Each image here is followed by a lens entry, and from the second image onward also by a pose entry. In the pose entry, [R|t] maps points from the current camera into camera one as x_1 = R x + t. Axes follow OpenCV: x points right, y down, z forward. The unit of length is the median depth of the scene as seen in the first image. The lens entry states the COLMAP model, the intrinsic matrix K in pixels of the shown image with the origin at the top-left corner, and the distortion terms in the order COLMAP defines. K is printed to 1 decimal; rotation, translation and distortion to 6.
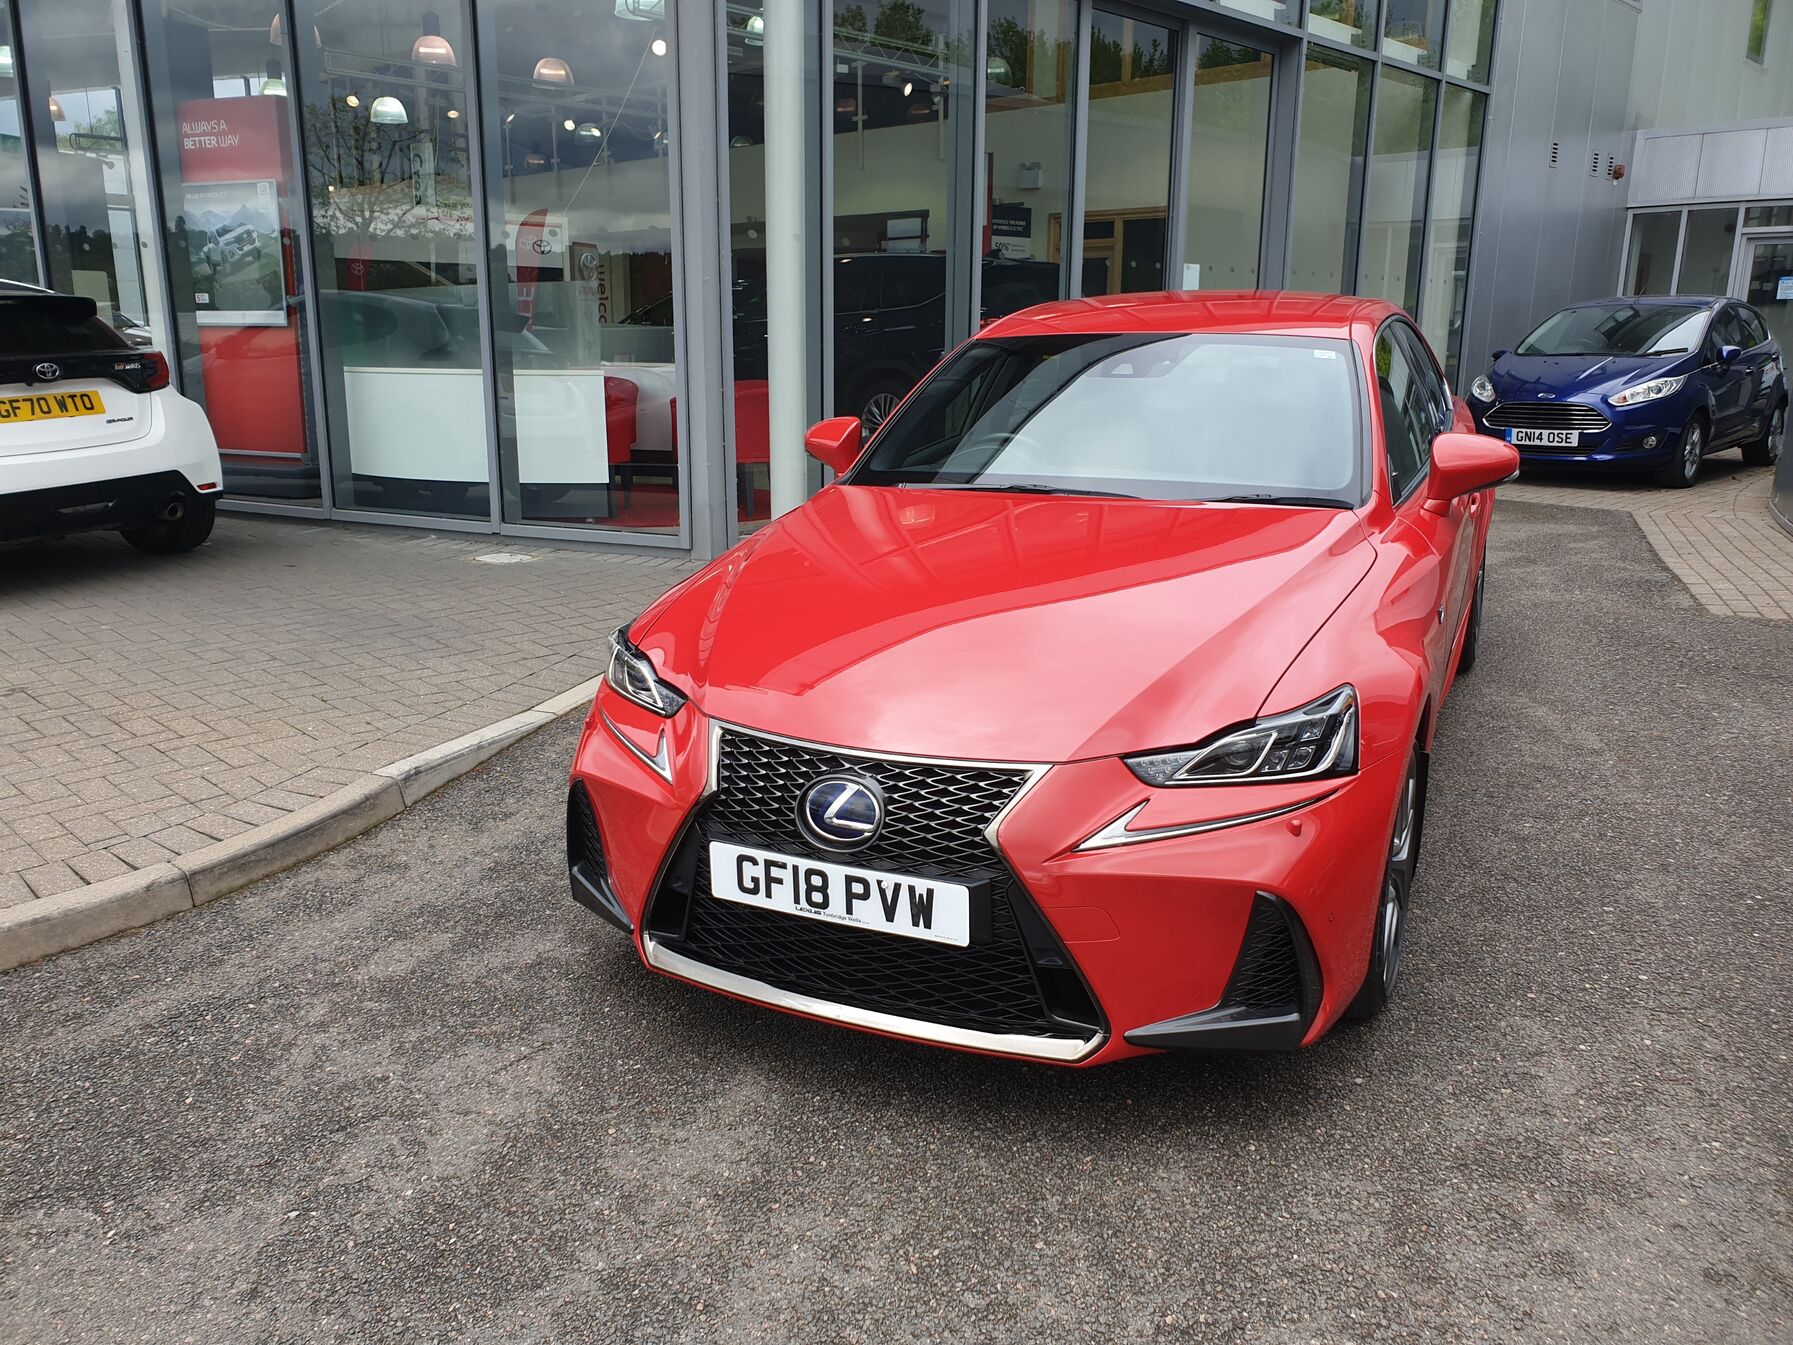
lens RADIAL K [[1365.5, 0, 895.1], [0, 1365.5, 647.3], [0, 0, 1]] dist [0.168516, -0.001603]
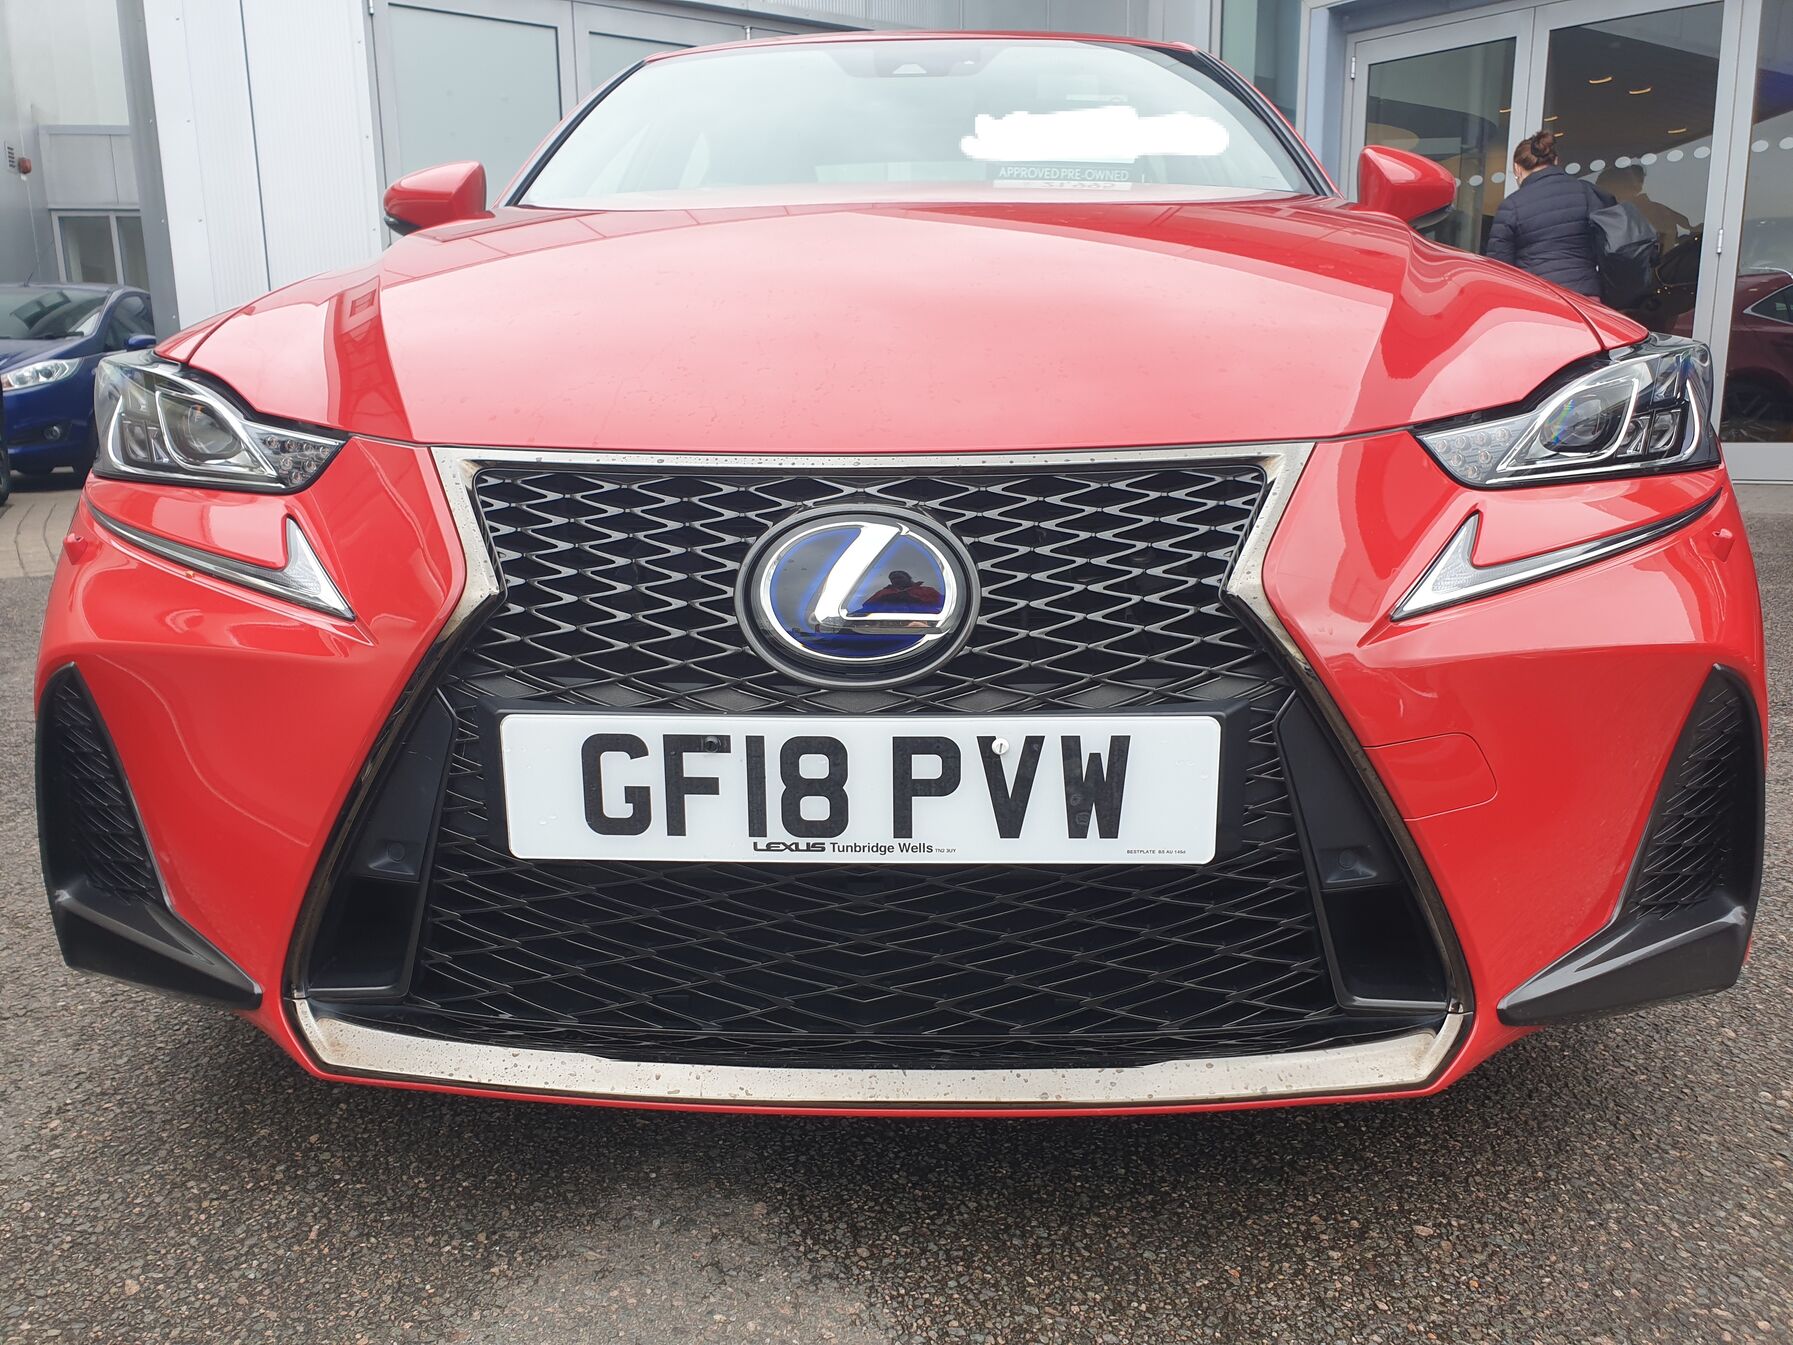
lens RADIAL K [[1365.5, 0, 895.1], [0, 1365.5, 647.3], [0, 0, 1]] dist [0.168516, -0.001603]
pose [[0.922085, -0.077552, 0.379137, -0.185514], [0.093394, 0.995351, -0.023543, 0.146763], [-0.375549, 0.057117, 0.925041, 0.615925]]
